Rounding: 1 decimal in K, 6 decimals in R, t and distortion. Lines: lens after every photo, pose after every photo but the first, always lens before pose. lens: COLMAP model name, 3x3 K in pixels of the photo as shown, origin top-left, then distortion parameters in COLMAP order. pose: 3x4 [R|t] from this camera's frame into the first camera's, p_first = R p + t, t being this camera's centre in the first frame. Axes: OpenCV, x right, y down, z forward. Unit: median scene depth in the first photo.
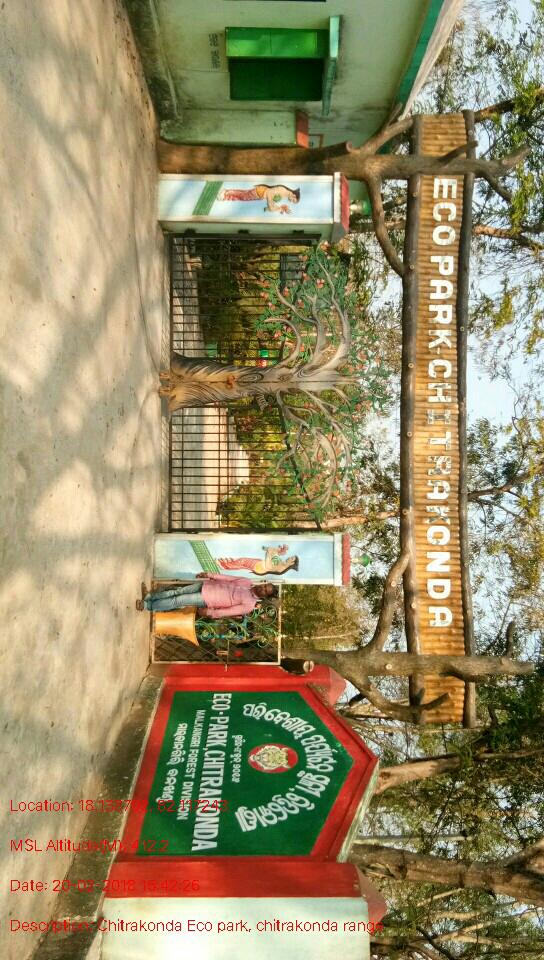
lens RADIAL K [[741.3, 0, 273.6], [0, 741.3, 474.3], [0, 0, 1]] dist [0.116201, -0.143537]
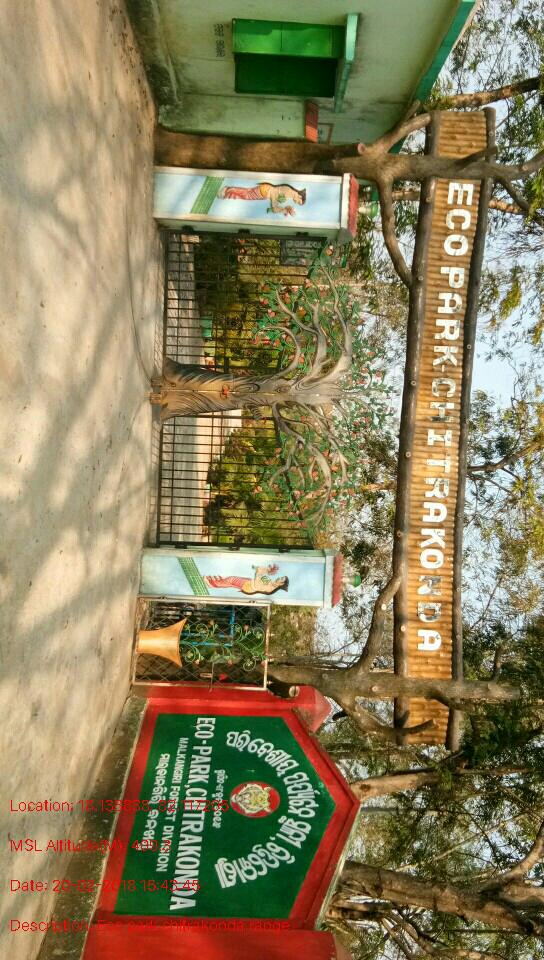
lens RADIAL K [[741.3, 0, 273.6], [0, 741.3, 474.3], [0, 0, 1]] dist [0.116201, -0.143537]
pose [[0.999175, 0.038265, 0.013633, -0.004774], [-0.039338, 0.995181, 0.089823, -0.109583], [-0.010130, -0.090285, 0.995864, 0.035593]]
